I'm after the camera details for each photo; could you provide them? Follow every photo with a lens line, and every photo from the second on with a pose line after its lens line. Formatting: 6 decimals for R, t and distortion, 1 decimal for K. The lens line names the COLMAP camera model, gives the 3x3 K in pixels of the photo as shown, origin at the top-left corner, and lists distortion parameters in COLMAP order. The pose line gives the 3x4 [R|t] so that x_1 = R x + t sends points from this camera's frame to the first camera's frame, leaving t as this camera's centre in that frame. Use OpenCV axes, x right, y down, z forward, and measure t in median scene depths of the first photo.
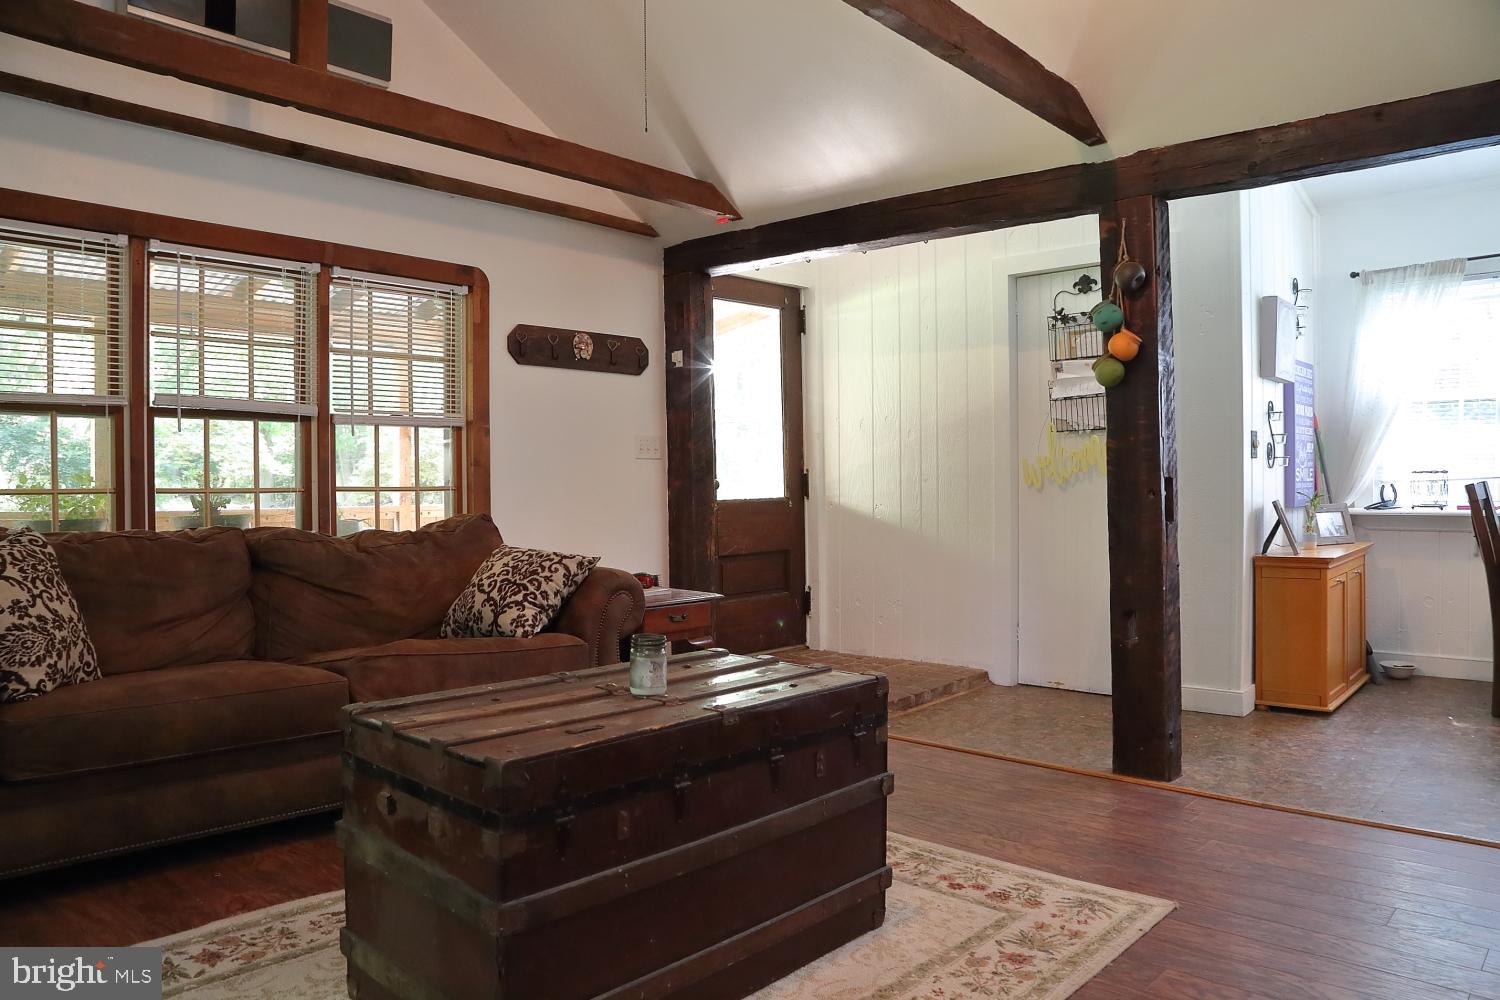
lens RADIAL K [[1022.7, 0, 748.2], [0, 1022.7, 518.3], [0, 0, 1]] dist [-0.125569, 0.065768]
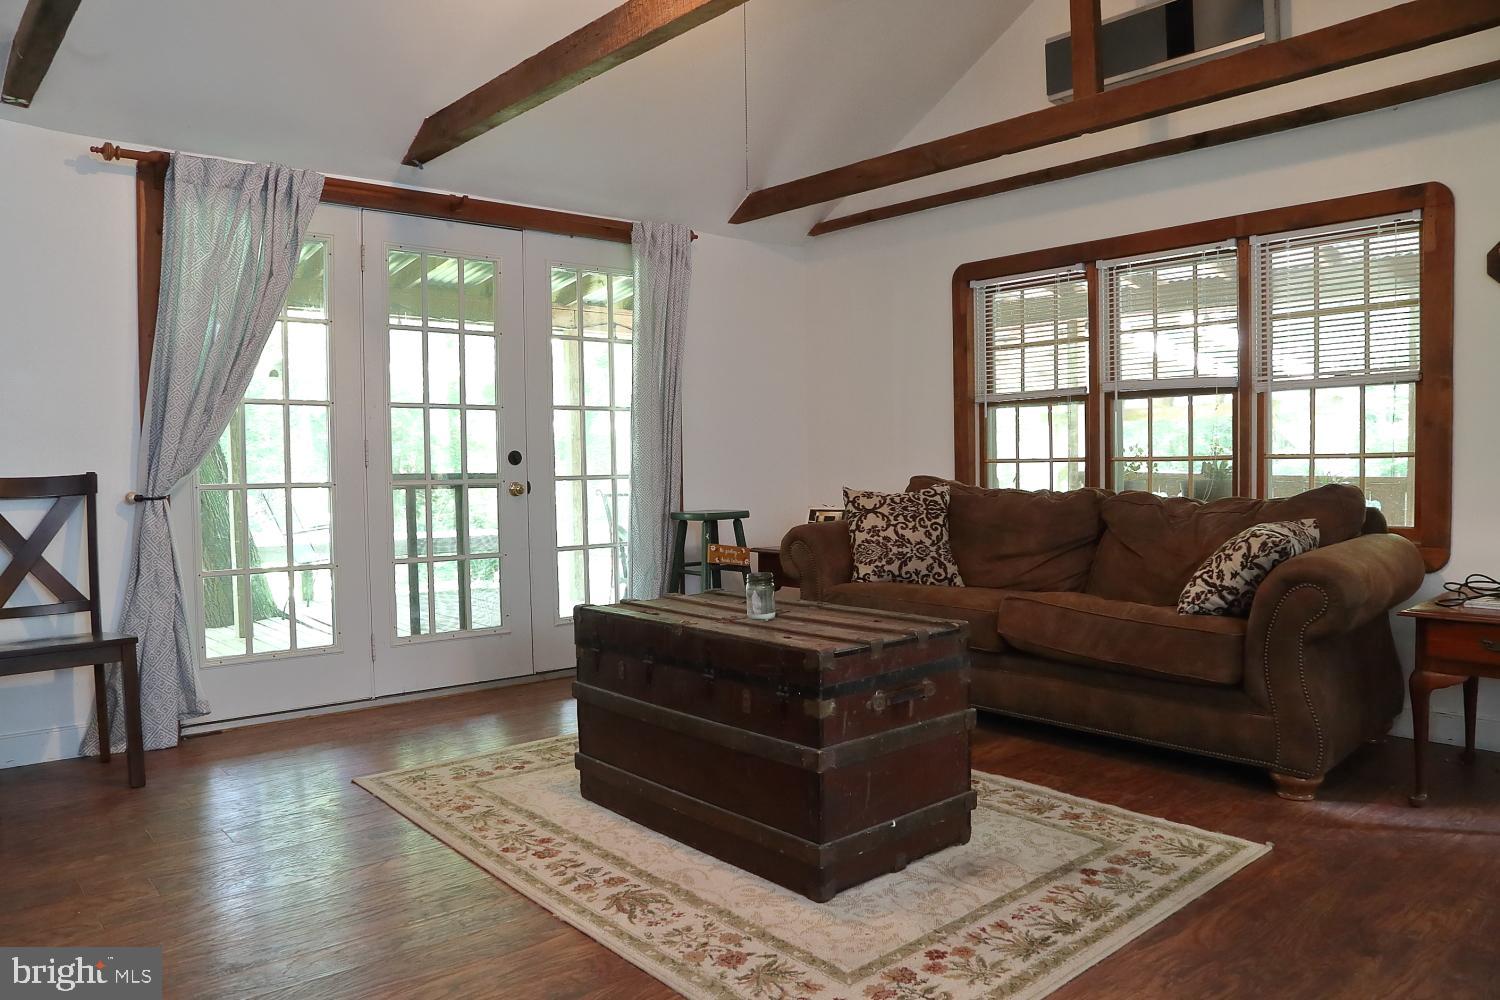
lens RADIAL K [[1022.7, 0, 748.2], [0, 1022.7, 518.3], [0, 0, 1]] dist [-0.125569, 0.065768]
pose [[-0.102480, 0.056928, -0.993105, 0.808278], [-0.013085, 0.998198, 0.058570, -0.023698], [0.994649, 0.018997, -0.101551, 0.745621]]
